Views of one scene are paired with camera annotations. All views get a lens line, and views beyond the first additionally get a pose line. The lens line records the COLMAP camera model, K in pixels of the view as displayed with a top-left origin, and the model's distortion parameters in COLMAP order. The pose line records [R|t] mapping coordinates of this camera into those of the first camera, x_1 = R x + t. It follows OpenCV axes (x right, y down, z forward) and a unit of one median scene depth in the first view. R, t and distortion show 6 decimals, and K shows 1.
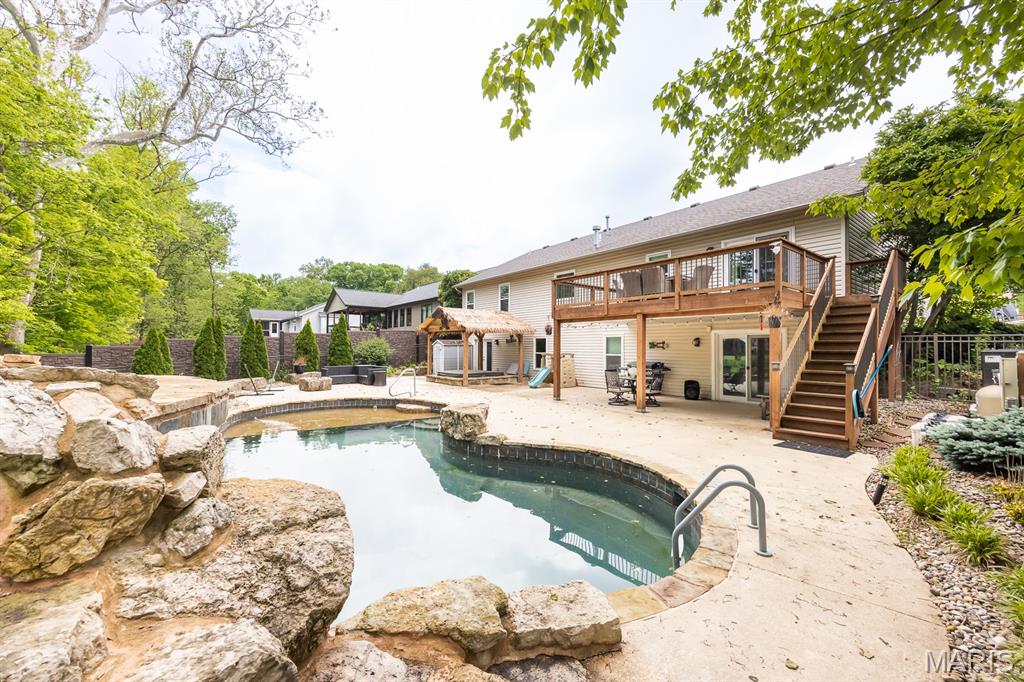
lens RADIAL K [[412.4, 0, 525.2], [0, 412.4, 328.3], [0, 0, 1]] dist [-0.002408, -0.001030]
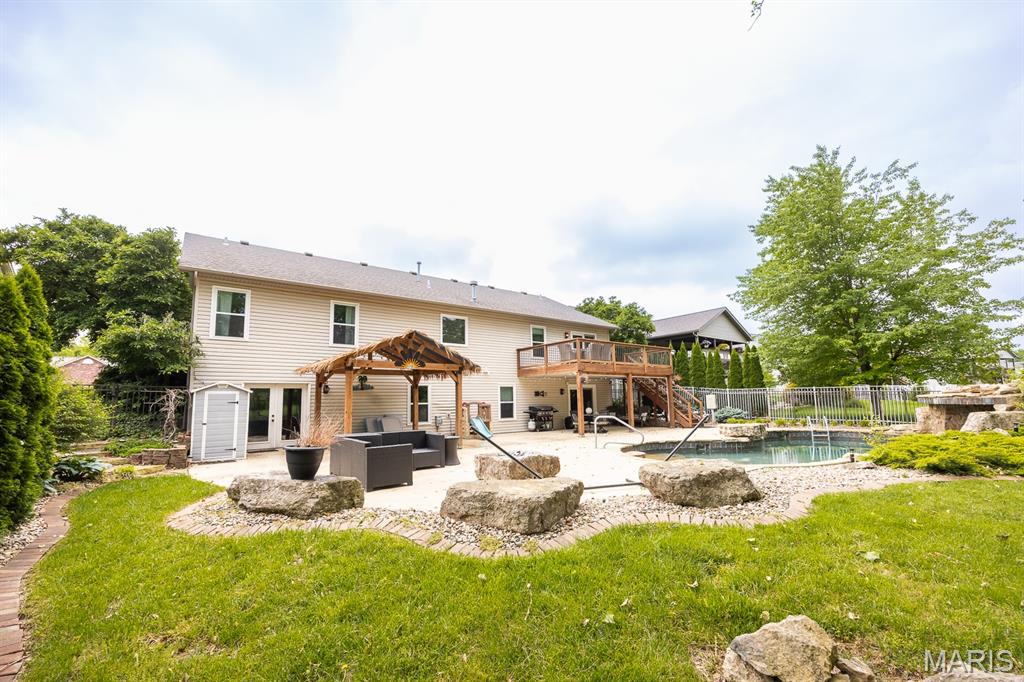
lens RADIAL K [[412.4, 0, 506.2], [0, 412.4, 345.2], [0, 0, 1]] dist [-0.002408, -0.001030]
pose [[0.039266, 0.134919, 0.990078, -0.819103], [-0.021604, 0.990725, -0.134151, 0.052789], [-0.998995, -0.016122, 0.041817, 0.829751]]
